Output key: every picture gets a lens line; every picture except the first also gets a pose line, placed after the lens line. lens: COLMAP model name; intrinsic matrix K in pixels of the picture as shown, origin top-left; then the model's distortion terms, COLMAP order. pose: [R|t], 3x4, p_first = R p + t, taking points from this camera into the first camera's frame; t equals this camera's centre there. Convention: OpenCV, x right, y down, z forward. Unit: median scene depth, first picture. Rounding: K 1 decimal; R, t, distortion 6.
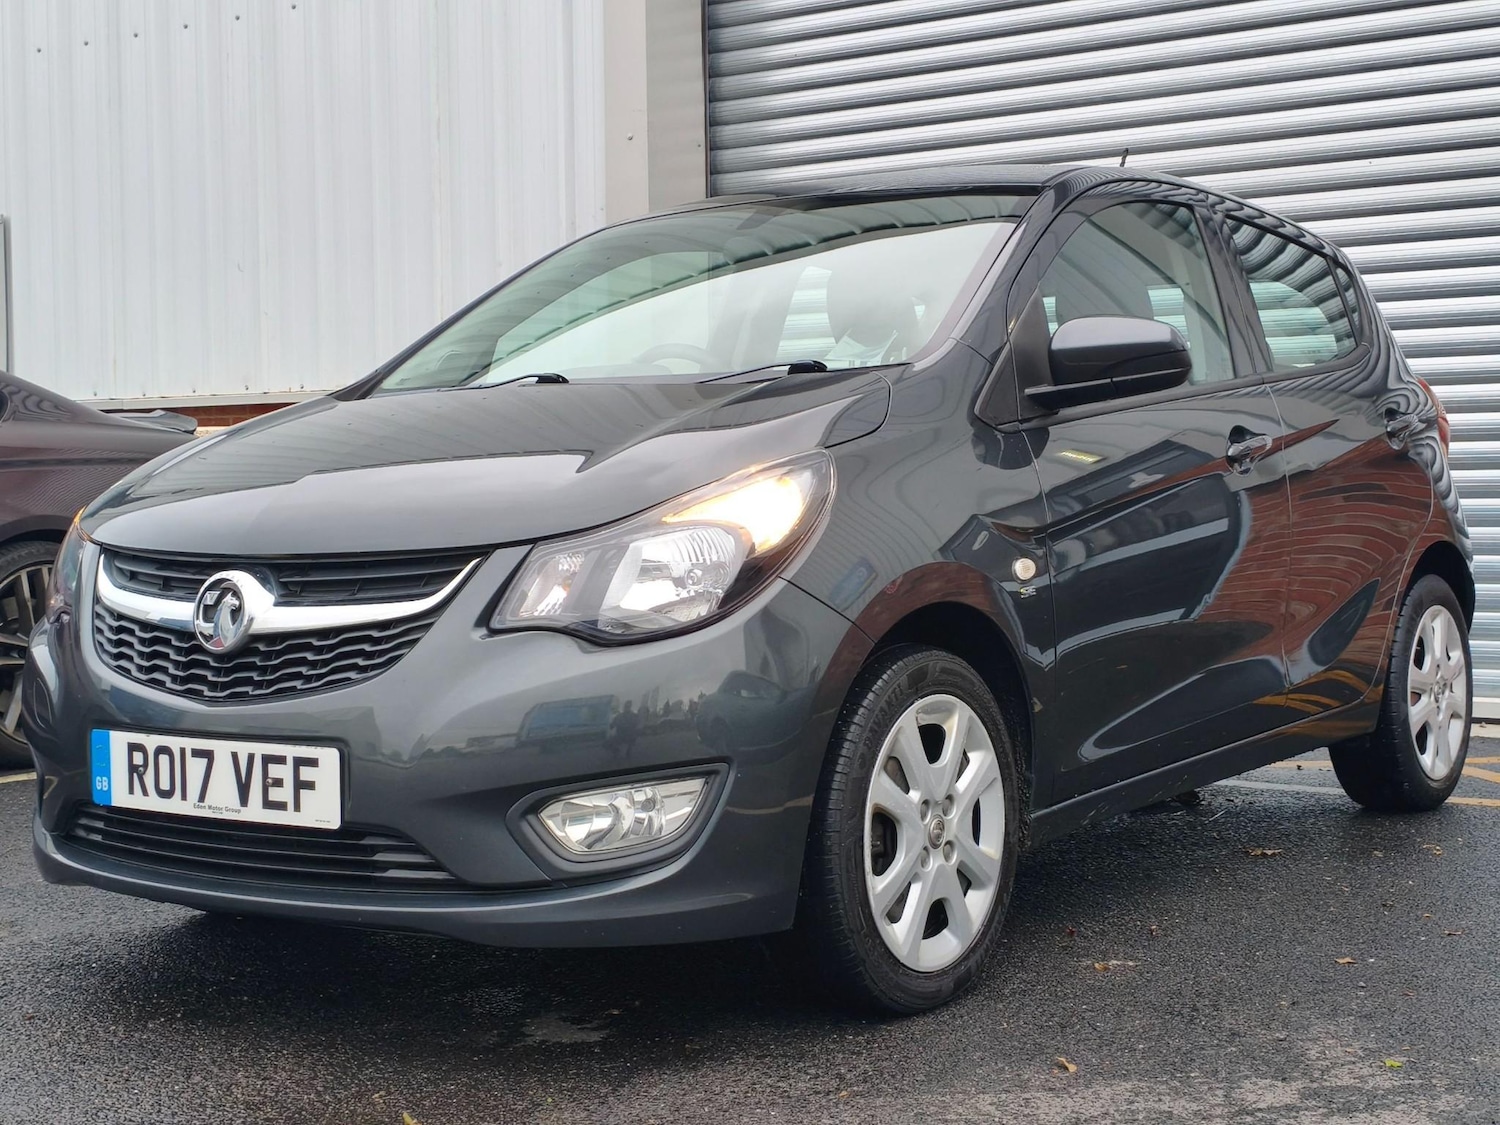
lens RADIAL K [[2172.5, 0, 731.7], [0, 2172.5, 576.1], [0, 0, 1]] dist [0.073073, 0.000000]
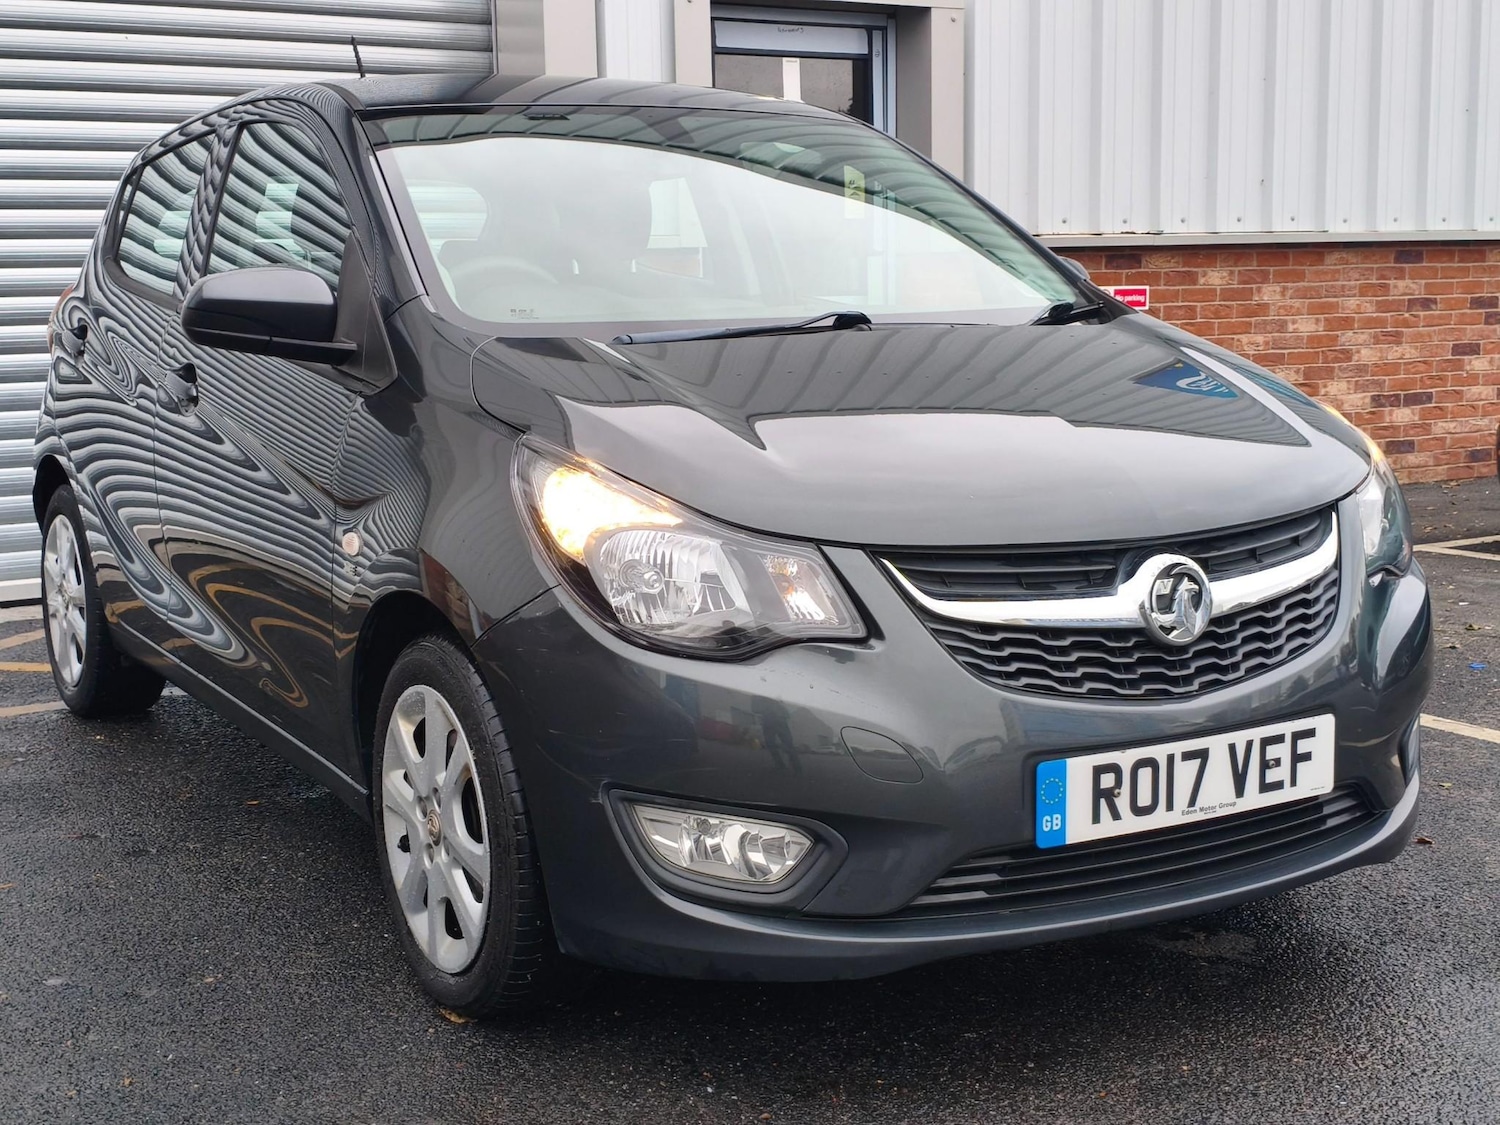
lens RADIAL K [[2052.6, 0, 755.0], [0, 2052.6, 571.1], [0, 0, 1]] dist [0.086658, 0.000000]
pose [[0.411432, -0.127989, 0.902409, -1.086471], [0.048605, 0.991764, 0.118501, -0.106750], [-0.910143, -0.004893, 0.414264, 0.803642]]
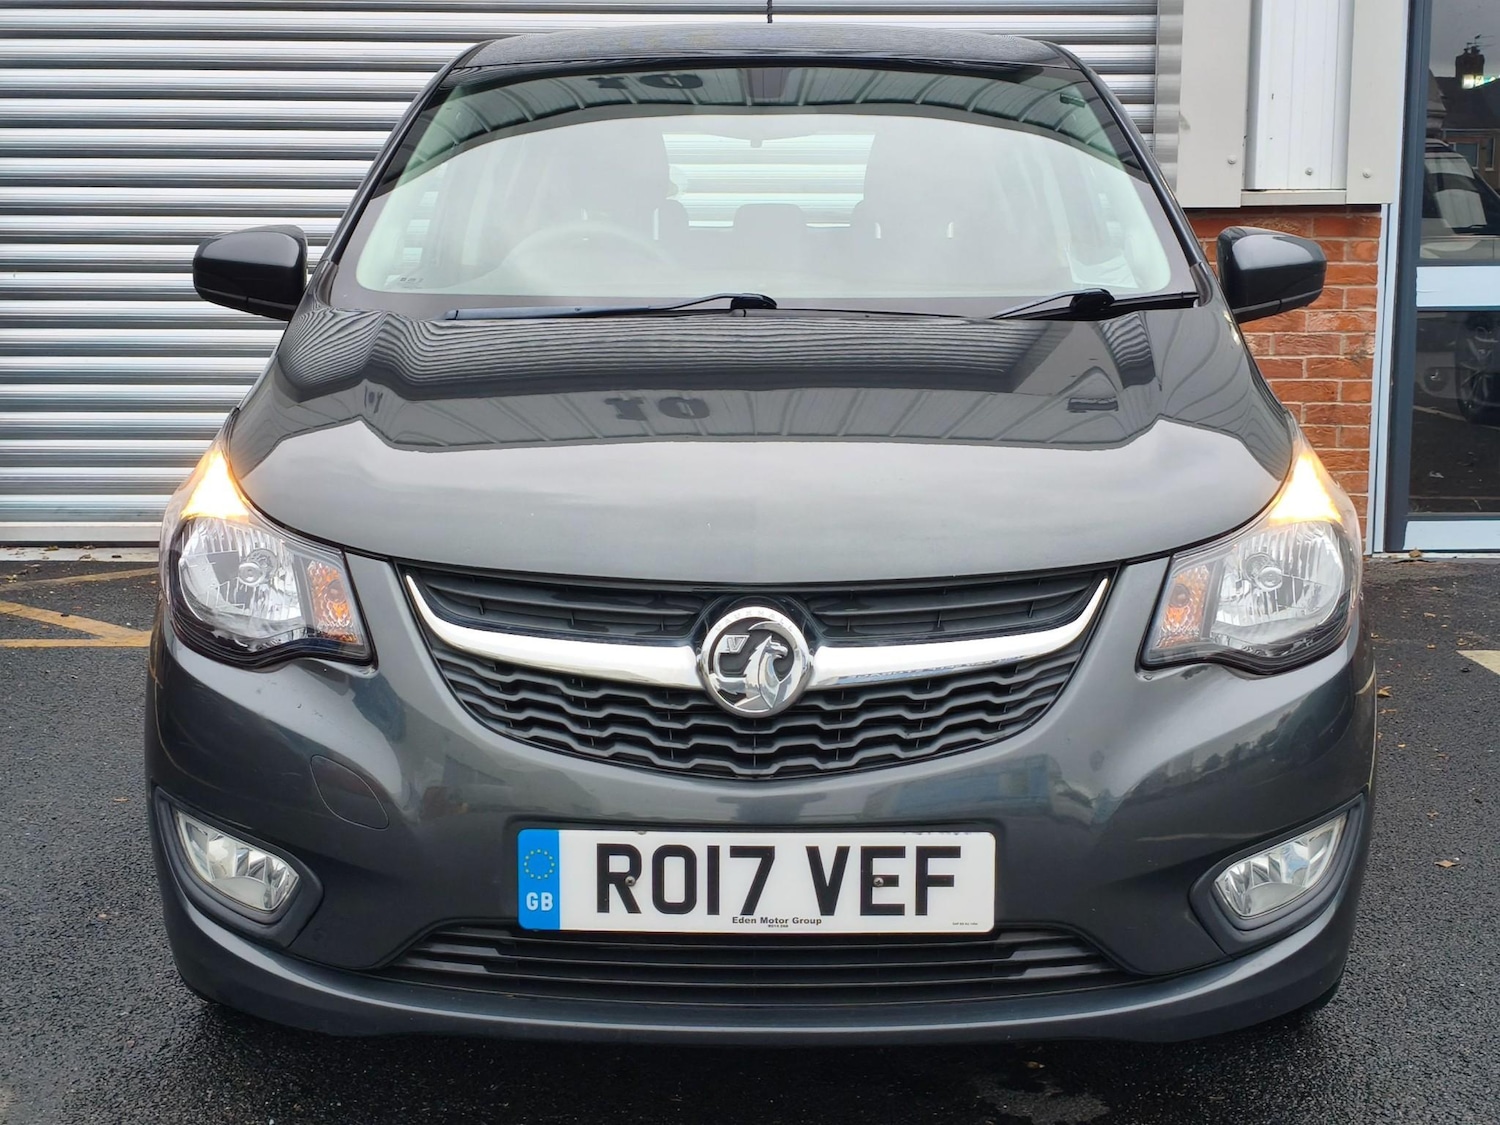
lens RADIAL K [[2172.5, 0, 726.2], [0, 2172.5, 539.2], [0, 0, 1]] dist [0.073073, 0.000000]
pose [[0.831201, -0.068583, 0.551726, -0.653026], [0.012316, 0.994390, 0.105054, -0.104641], [-0.555836, -0.080525, 0.827383, 0.388849]]
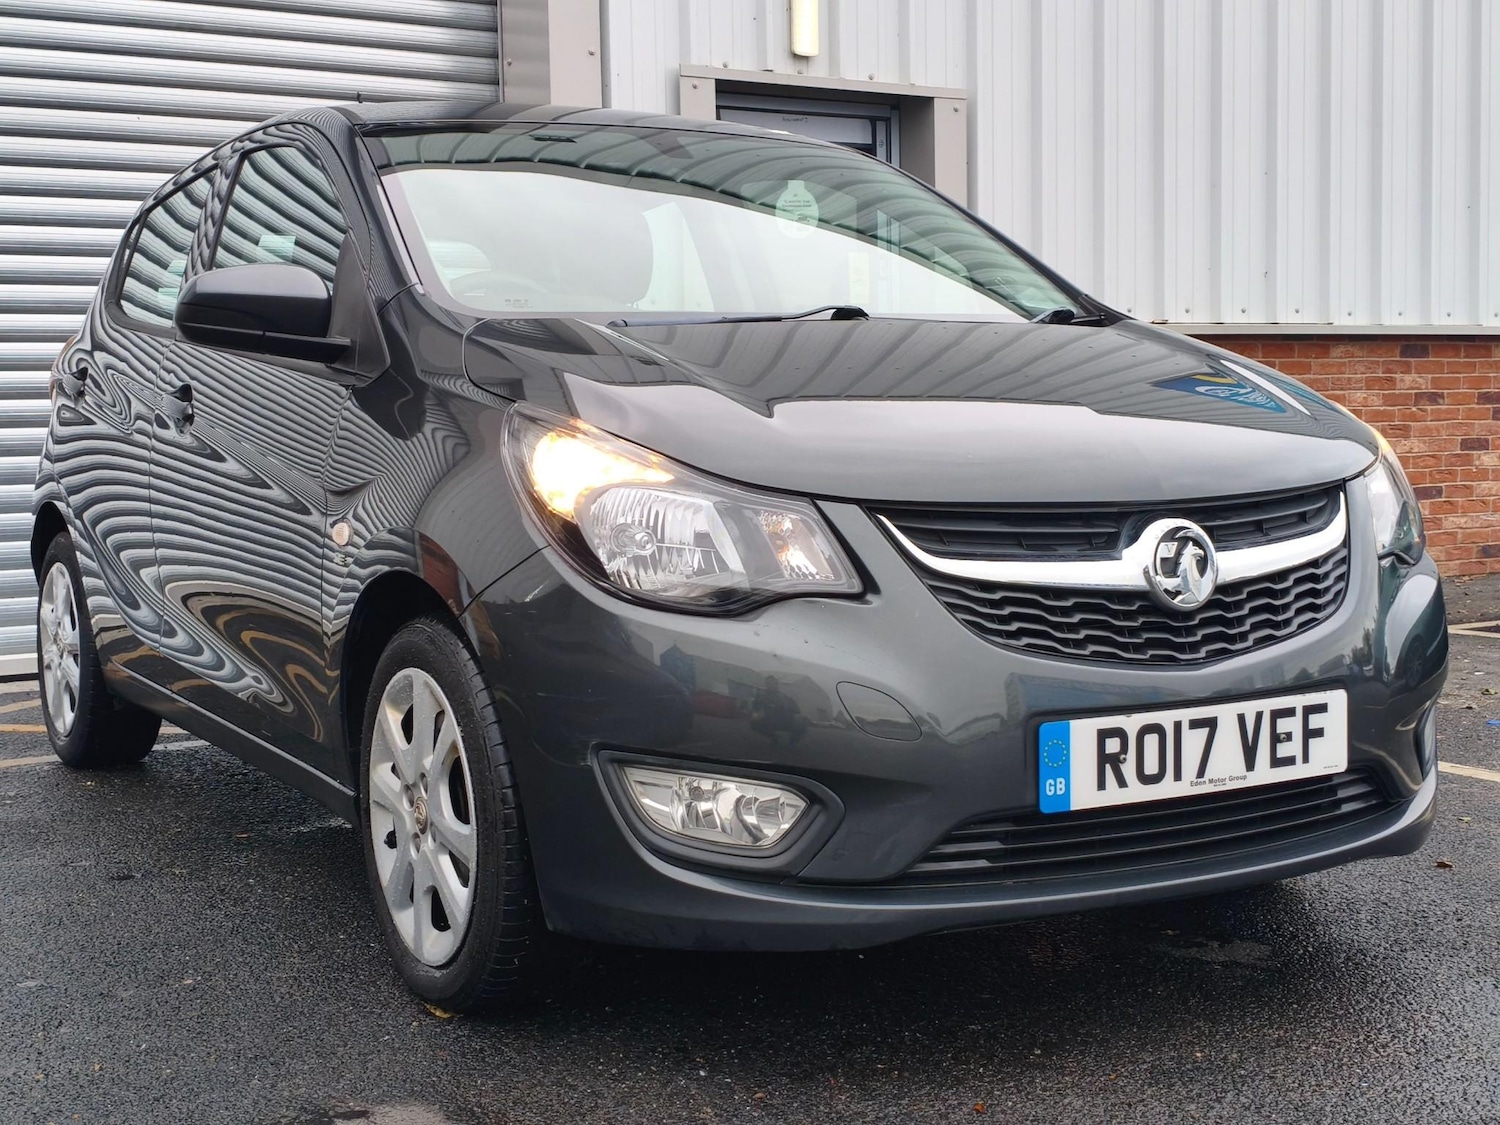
lens RADIAL K [[2052.6, 0, 747.6], [0, 2052.6, 555.4], [0, 0, 1]] dist [0.086658, 0.000000]
pose [[0.419475, -0.060257, 0.905765, -1.073347], [0.050053, 0.997812, 0.043201, -0.032621], [-0.906386, 0.027215, 0.421574, 0.805983]]
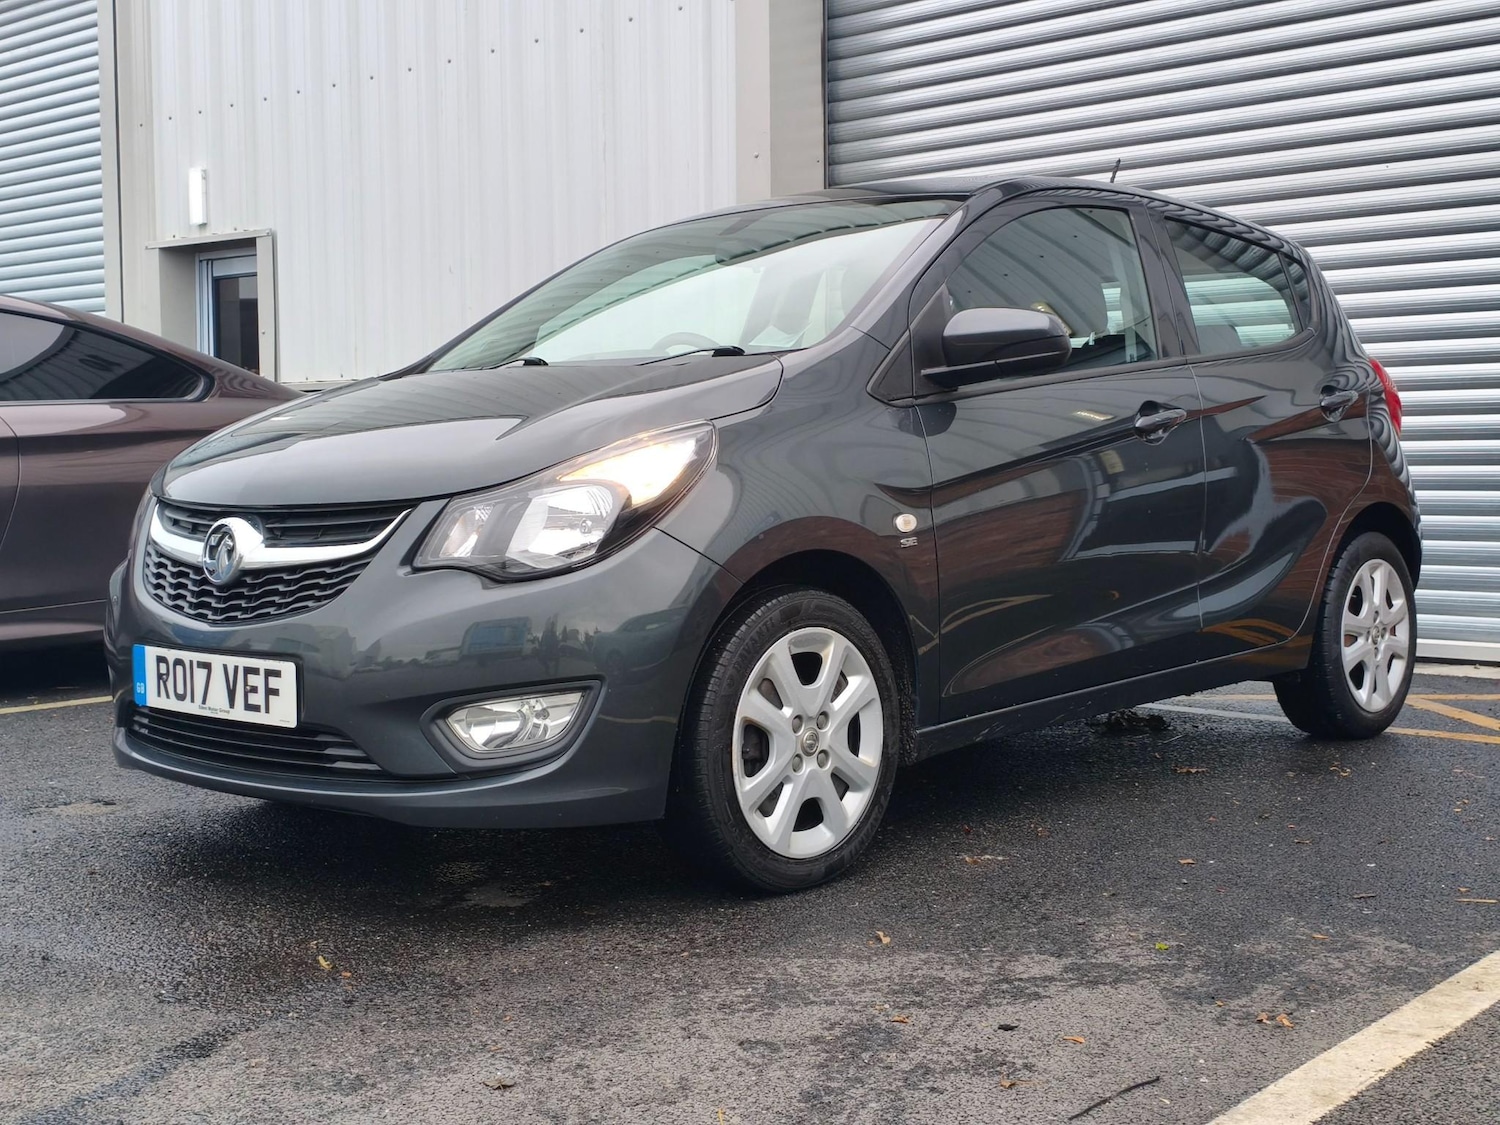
lens RADIAL K [[1848.9, 0, 735.8], [0, 1848.9, 592.1], [0, 0, 1]] dist [0.065221, 0.000000]
pose [[0.992083, 0.013273, -0.124879, 0.187218], [-0.009145, 0.999394, 0.033577, 0.001605], [0.125249, -0.032169, 0.991604, -0.007814]]
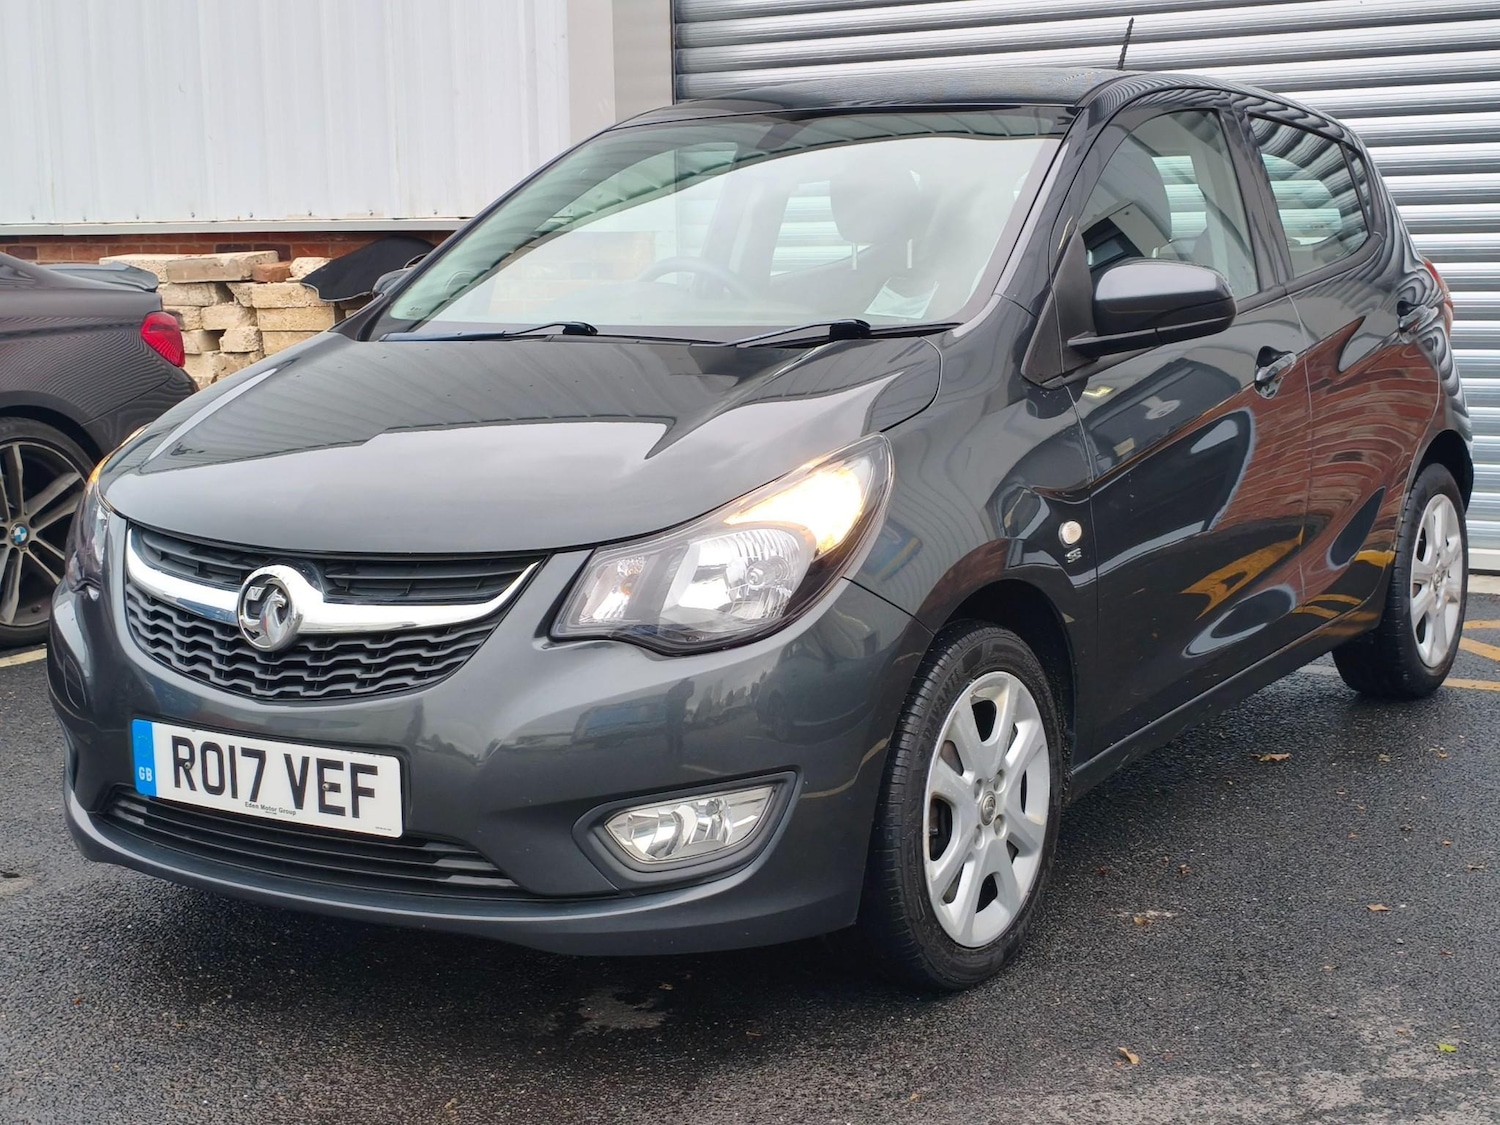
lens RADIAL K [[2172.5, 0, 736.1], [0, 2172.5, 581.3], [0, 0, 1]] dist [0.073073, 0.000000]
pose [[0.999255, -0.011186, 0.036945, -0.060041], [0.006896, 0.993425, 0.114274, -0.105820], [-0.037980, -0.113934, 0.992762, 0.024653]]
